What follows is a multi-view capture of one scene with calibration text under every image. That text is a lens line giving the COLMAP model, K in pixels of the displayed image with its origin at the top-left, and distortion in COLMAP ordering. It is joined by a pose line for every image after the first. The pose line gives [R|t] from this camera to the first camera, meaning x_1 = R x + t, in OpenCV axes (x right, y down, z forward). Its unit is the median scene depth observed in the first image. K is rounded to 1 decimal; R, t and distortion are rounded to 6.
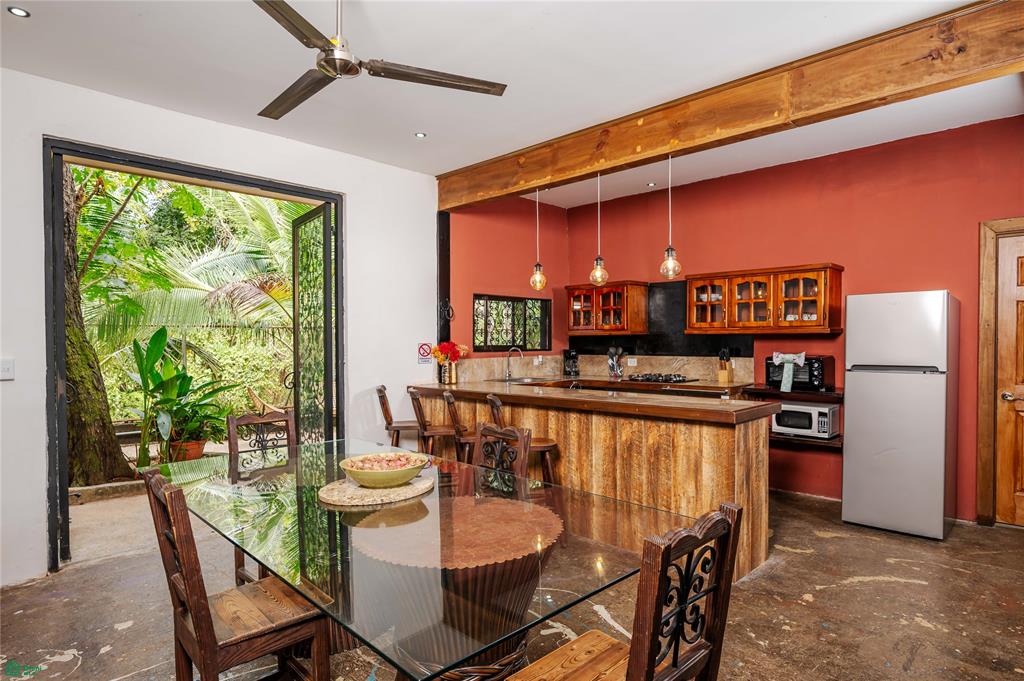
lens RADIAL K [[568.2, 0, 512.0], [0, 568.2, 340.5], [0, 0, 1]] dist [0.000274, 0.000012]
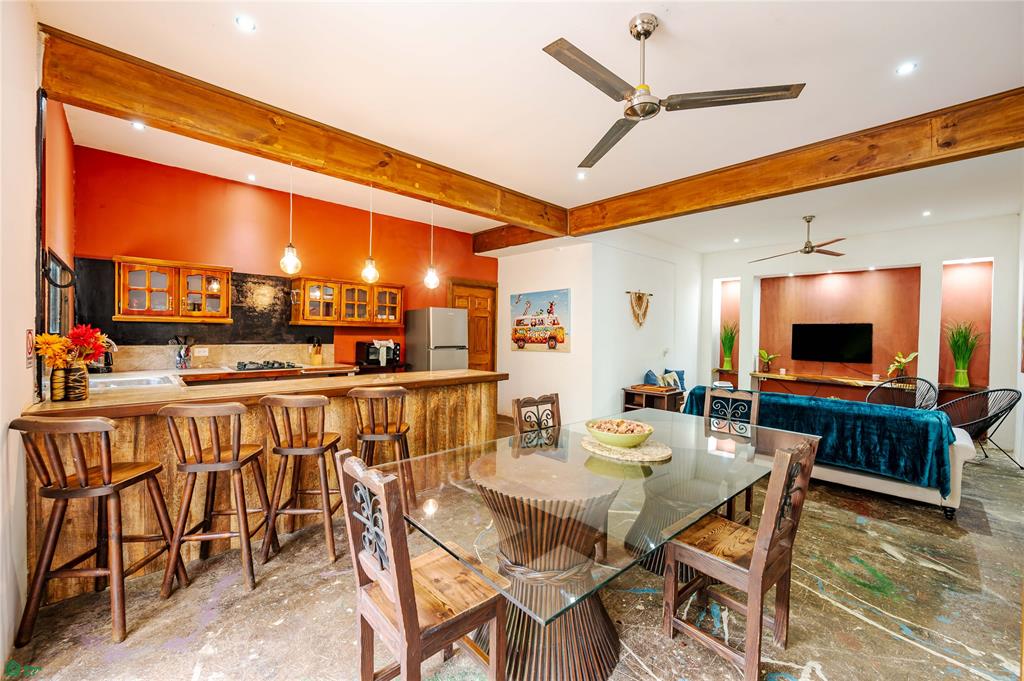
lens RADIAL K [[410.4, 0, 513.5], [0, 410.4, 337.6], [0, 0, 1]] dist [-0.001545, 0.000044]
pose [[0.037783, -0.005474, 0.999271, -0.739443], [-0.016273, 0.999849, 0.006093, 0.003446], [-0.999153, -0.016491, 0.037688, 0.763751]]
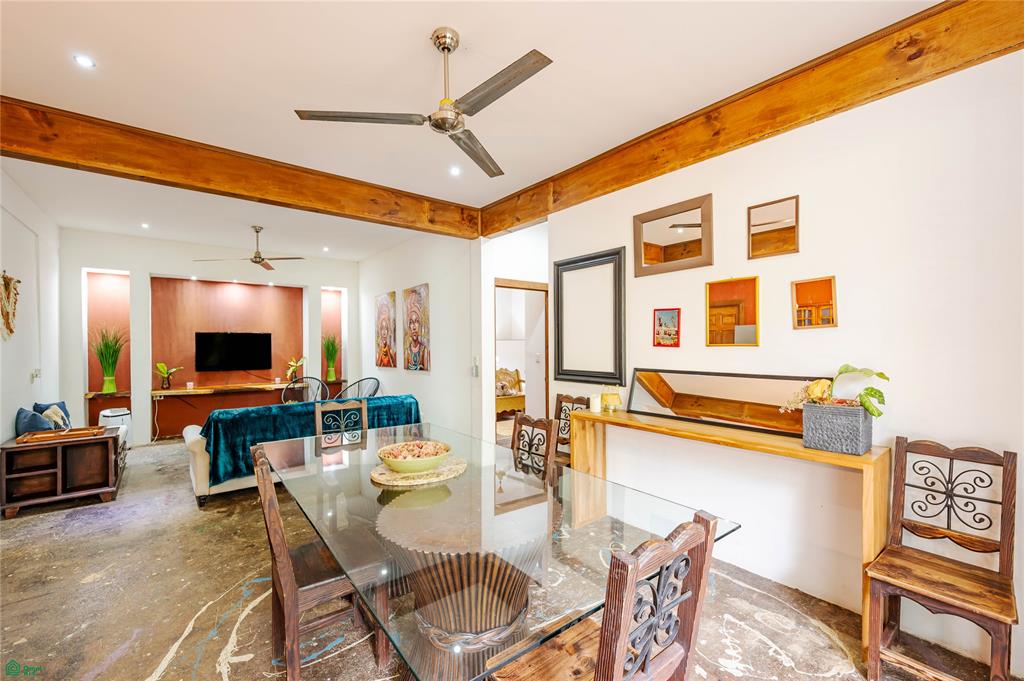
lens RADIAL K [[421.2, 0, 518.6], [0, 421.2, 347.4], [0, 0, 1]] dist [-0.004410, -0.000473]
pose [[-0.994616, 0.009244, 0.103212, -0.337831], [0.010003, 0.999927, 0.006839, -0.004396], [-0.103141, 0.007834, -0.994636, 1.164757]]
